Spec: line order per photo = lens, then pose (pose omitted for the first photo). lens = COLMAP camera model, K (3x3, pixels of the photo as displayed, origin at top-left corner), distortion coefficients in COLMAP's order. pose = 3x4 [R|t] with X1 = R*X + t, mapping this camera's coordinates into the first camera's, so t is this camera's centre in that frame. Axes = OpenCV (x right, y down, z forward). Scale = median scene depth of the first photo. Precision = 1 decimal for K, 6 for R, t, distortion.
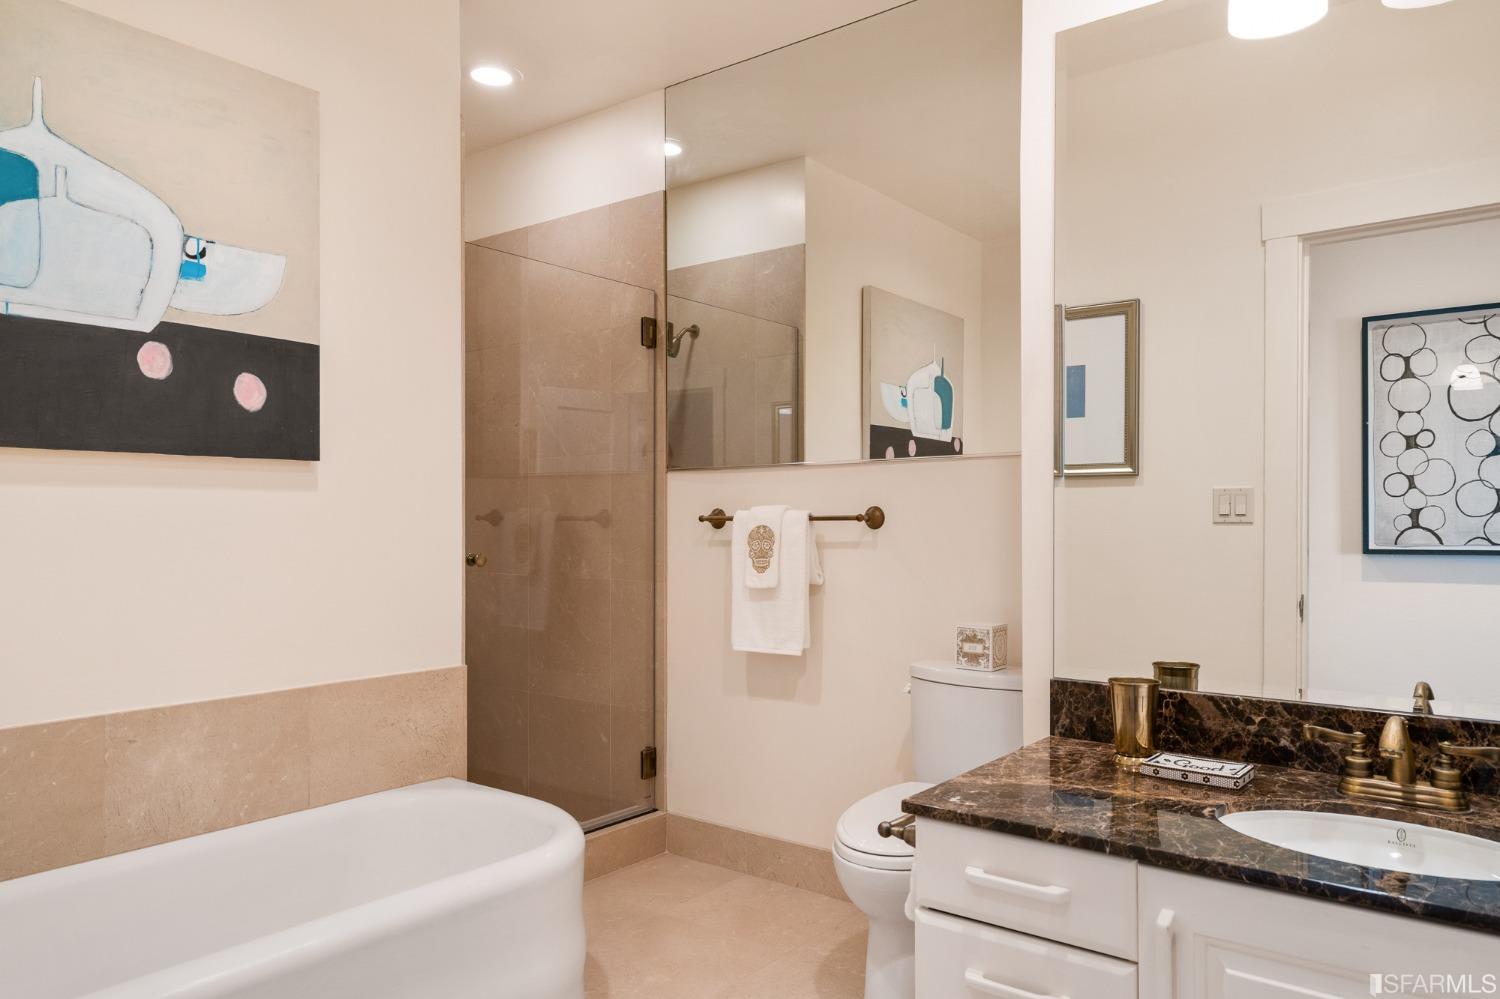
lens RADIAL K [[1028.3, 0, 743.8], [0, 1028.3, 533.6], [0, 0, 1]] dist [-0.001386, -0.000401]
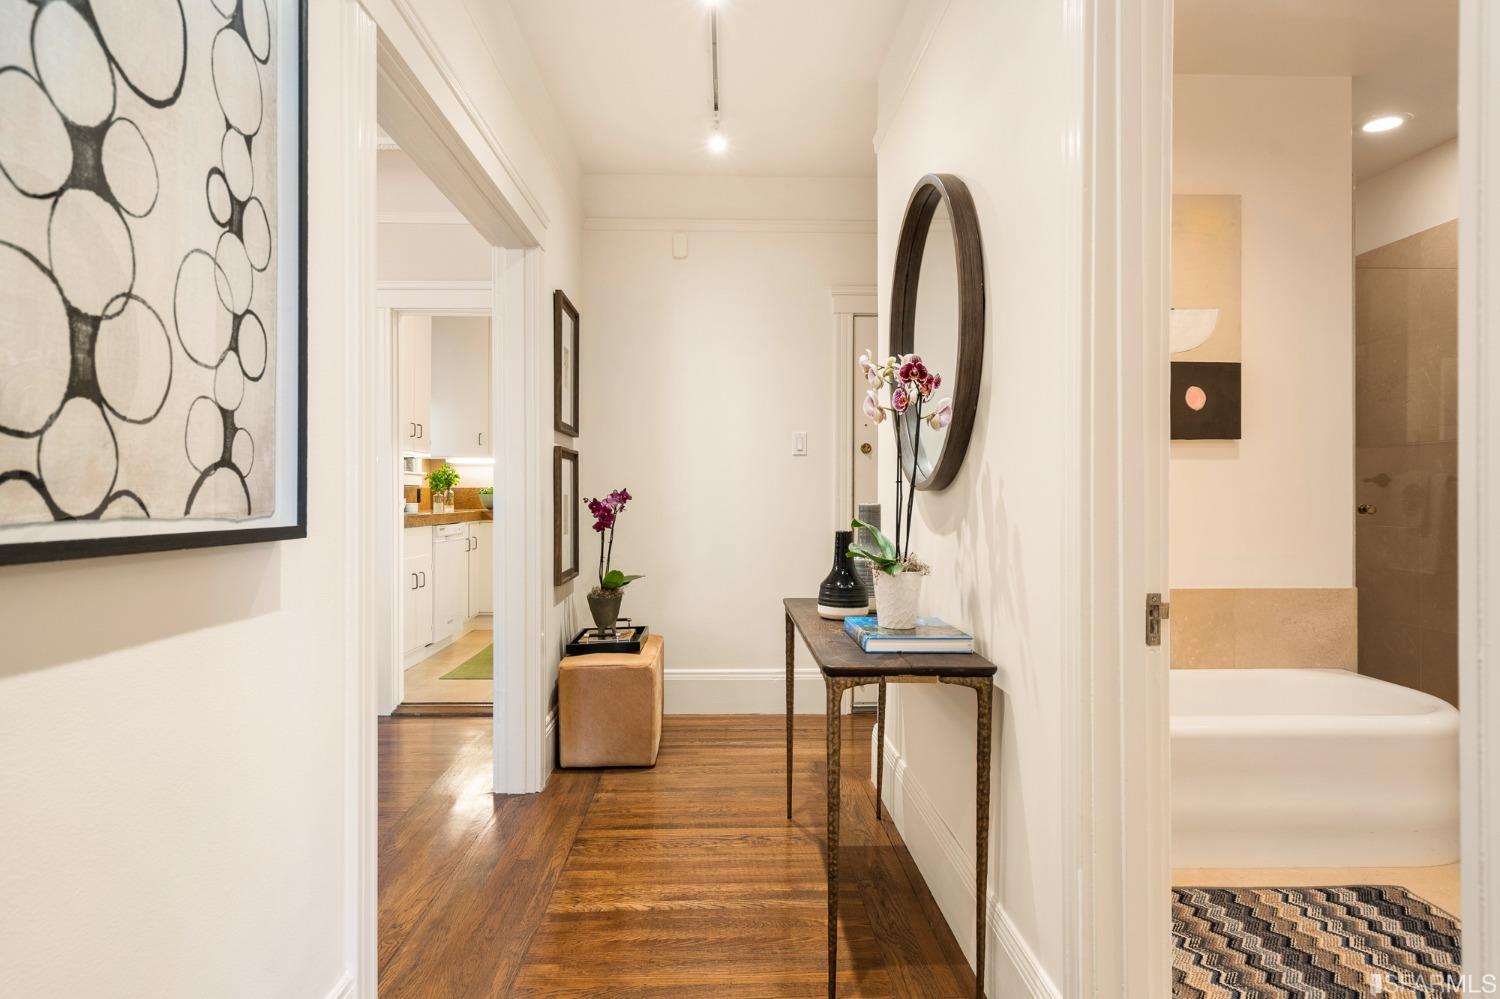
lens RADIAL K [[865.5, 0, 751.2], [0, 865.5, 489.3], [0, 0, 1]] dist [0.004048, 0.000543]
pose [[0.642267, -0.003418, -0.766473, 0.086797], [-0.009555, 0.999877, -0.012465, 0.022123], [0.766421, 0.015329, 0.642156, -0.319850]]
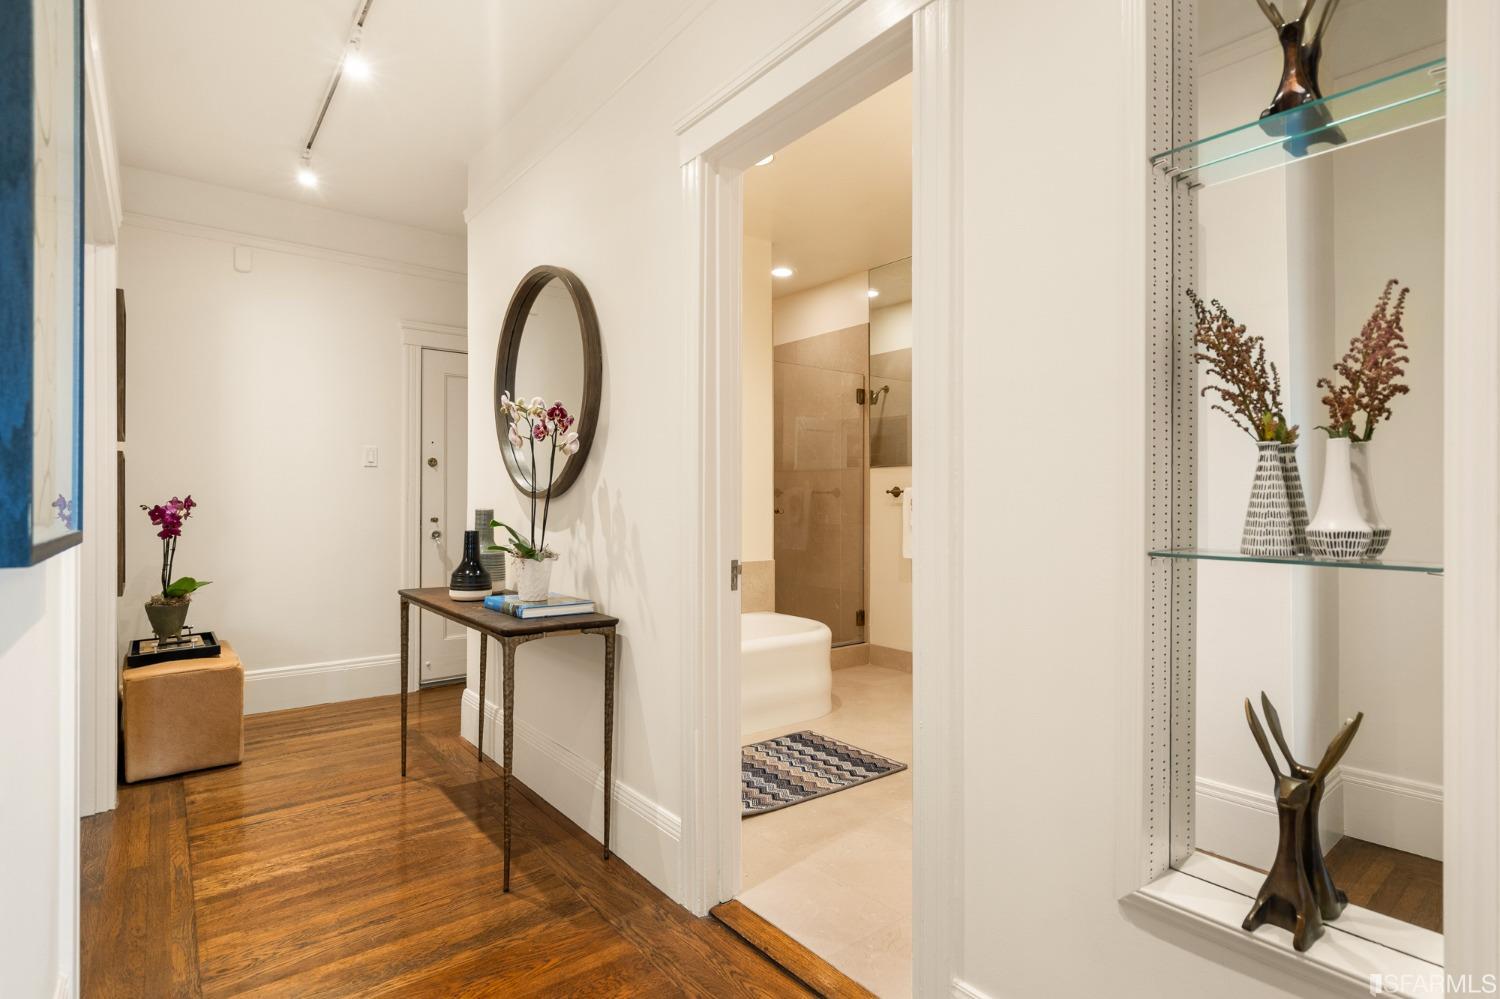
lens RADIAL K [[738.1, 0, 740.3], [0, 738.1, 492.6], [0, 0, 1]] dist [0.001498, 0.000523]
pose [[0.968596, -0.001481, -0.248635, 0.042699], [-0.004428, 0.999721, -0.023204, 0.024283], [0.248600, 0.023577, 0.968319, -0.507103]]
